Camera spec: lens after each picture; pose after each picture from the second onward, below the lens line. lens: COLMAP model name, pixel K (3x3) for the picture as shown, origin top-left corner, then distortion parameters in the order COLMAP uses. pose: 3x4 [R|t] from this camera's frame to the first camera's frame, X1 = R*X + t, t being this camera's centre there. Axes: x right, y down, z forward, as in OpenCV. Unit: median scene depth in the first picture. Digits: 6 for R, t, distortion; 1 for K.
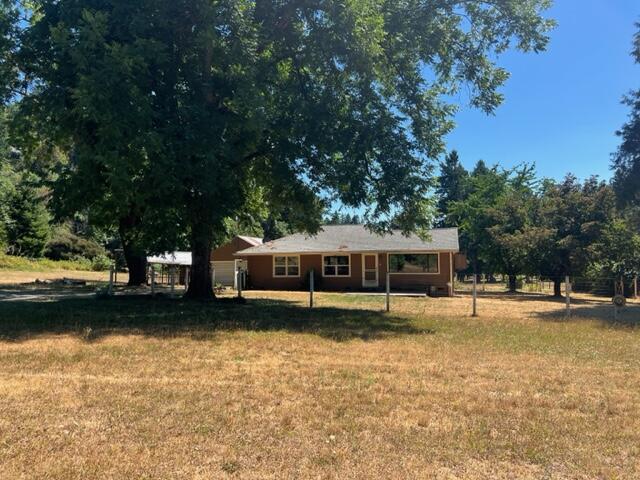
lens RADIAL K [[481.5, 0, 328.7], [0, 481.5, 240.6], [0, 0, 1]] dist [0.074679, -0.087761]
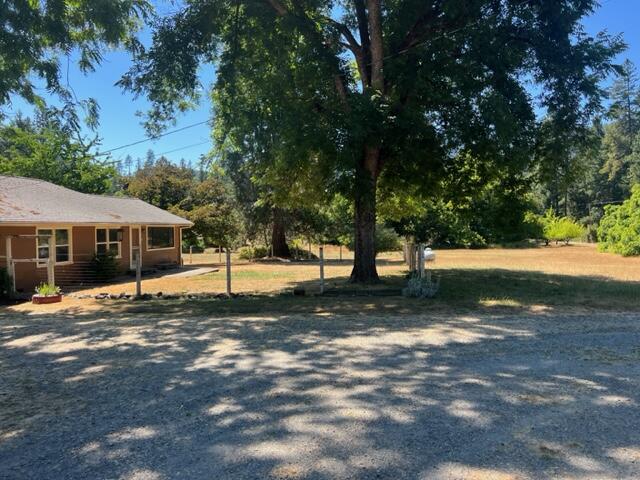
lens RADIAL K [[481.5, 0, 328.7], [0, 481.5, 240.6], [0, 0, 1]] dist [0.074679, -0.087761]
pose [[-0.116114, -0.017537, 0.993081, -0.710091], [-0.034294, 0.999319, 0.013638, 0.028833], [-0.992644, -0.032473, -0.116637, 0.769145]]
